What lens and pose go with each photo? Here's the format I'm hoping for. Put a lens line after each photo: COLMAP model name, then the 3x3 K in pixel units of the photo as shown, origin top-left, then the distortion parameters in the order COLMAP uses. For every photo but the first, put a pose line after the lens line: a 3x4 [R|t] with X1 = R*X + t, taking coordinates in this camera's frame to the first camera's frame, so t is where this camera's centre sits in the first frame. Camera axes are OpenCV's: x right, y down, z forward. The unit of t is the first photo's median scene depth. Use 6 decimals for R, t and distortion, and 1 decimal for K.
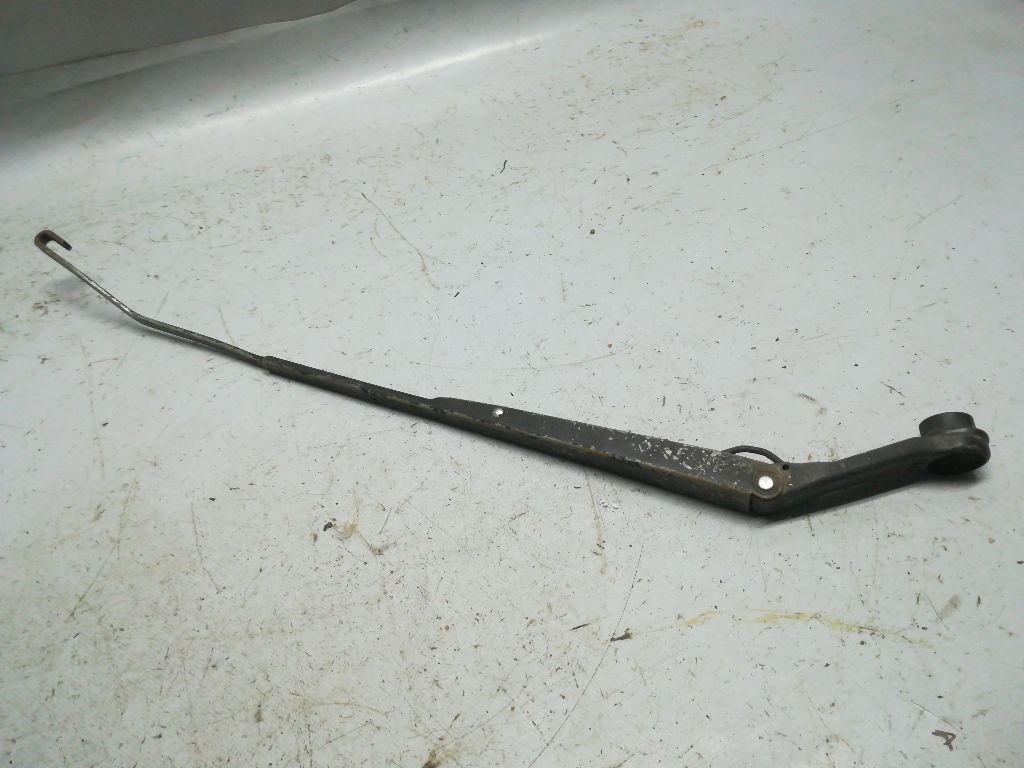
lens RADIAL K [[770.4, 0, 511.8], [0, 770.4, 406.9], [0, 0, 1]] dist [0.096309, -0.172992]
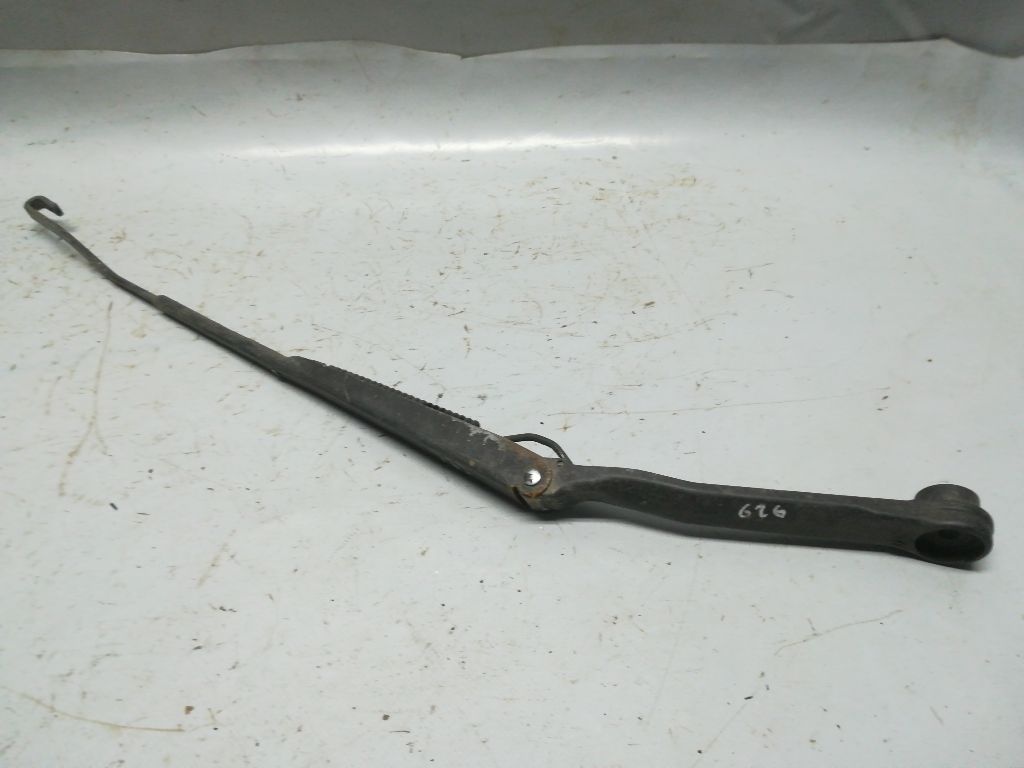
lens RADIAL K [[786.3, 0, 514.1], [0, 786.3, 405.3], [0, 0, 1]] dist [0.062423, -0.093693]
pose [[0.951012, 0.280981, -0.128943, 0.280833], [-0.286435, 0.957759, -0.025527, -0.266694], [0.116324, 0.061210, 0.991323, 0.311030]]
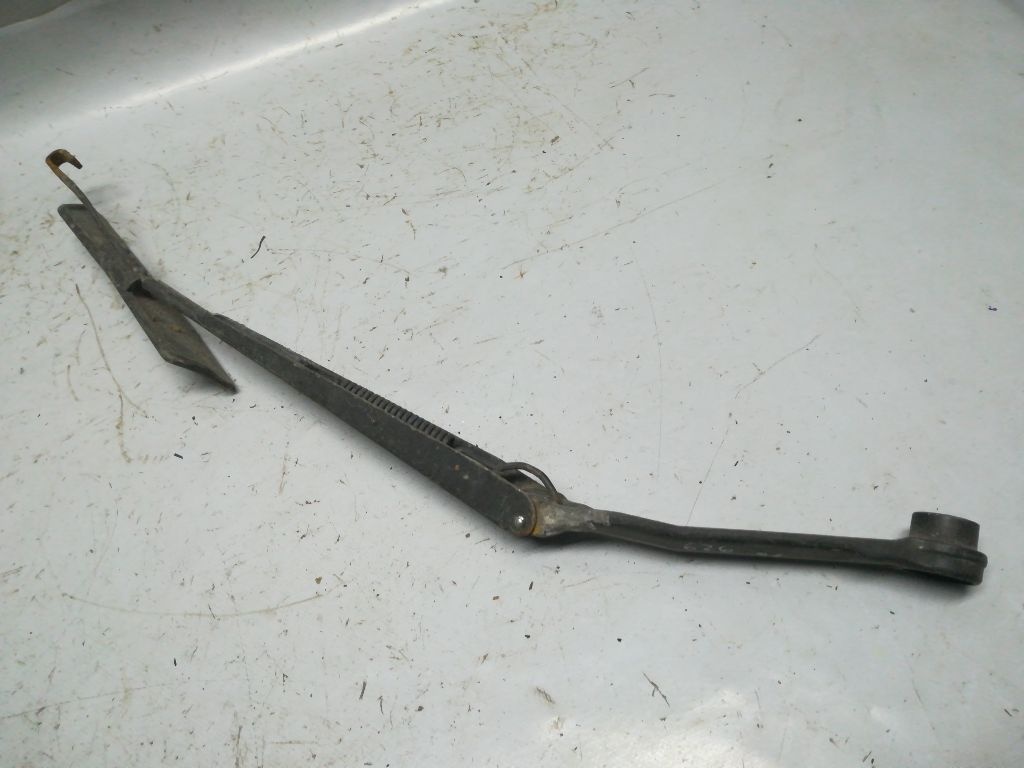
lens RADIAL K [[774.7, 0, 514.8], [0, 774.7, 407.4], [0, 0, 1]] dist [0.051140, -0.061660]
pose [[0.999894, -0.009722, -0.010840, 0.245382], [0.011444, 0.984995, 0.172203, -0.278918], [0.009003, -0.172309, 0.985002, 0.213385]]
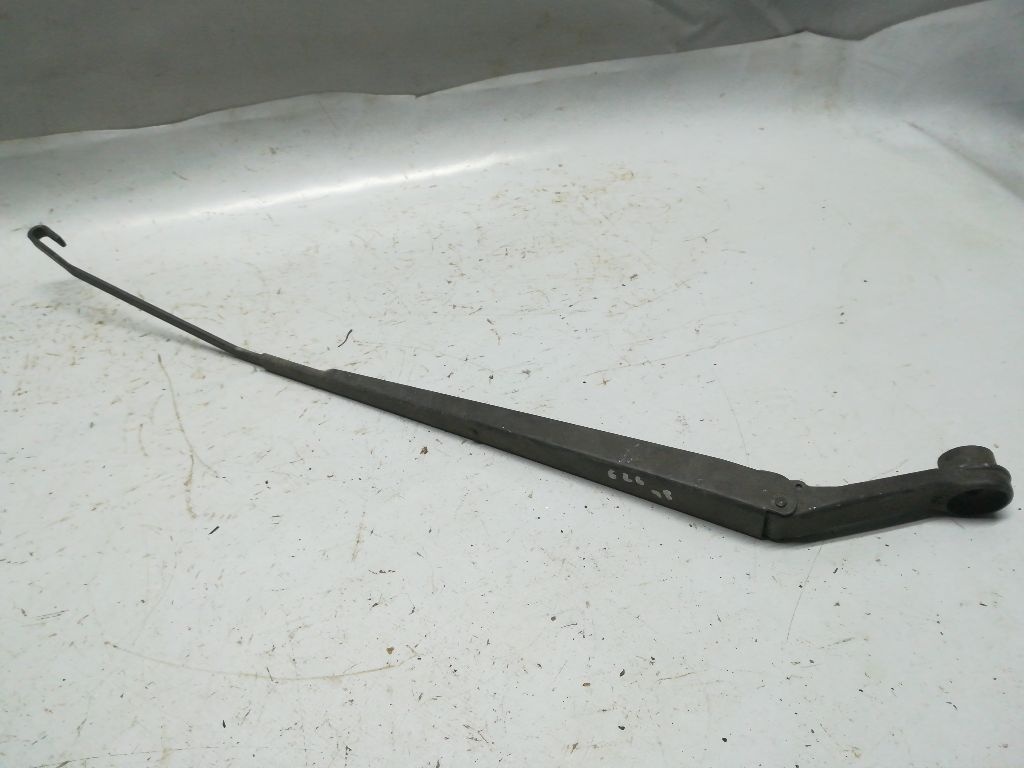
lens RADIAL K [[786.3, 0, 514.1], [0, 786.3, 405.3], [0, 0, 1]] dist [0.062423, -0.093693]
pose [[0.995517, 0.094399, 0.005874, 0.159455], [-0.093441, 0.991231, -0.093432, -0.180444], [-0.014642, 0.092464, 0.995608, 0.202756]]
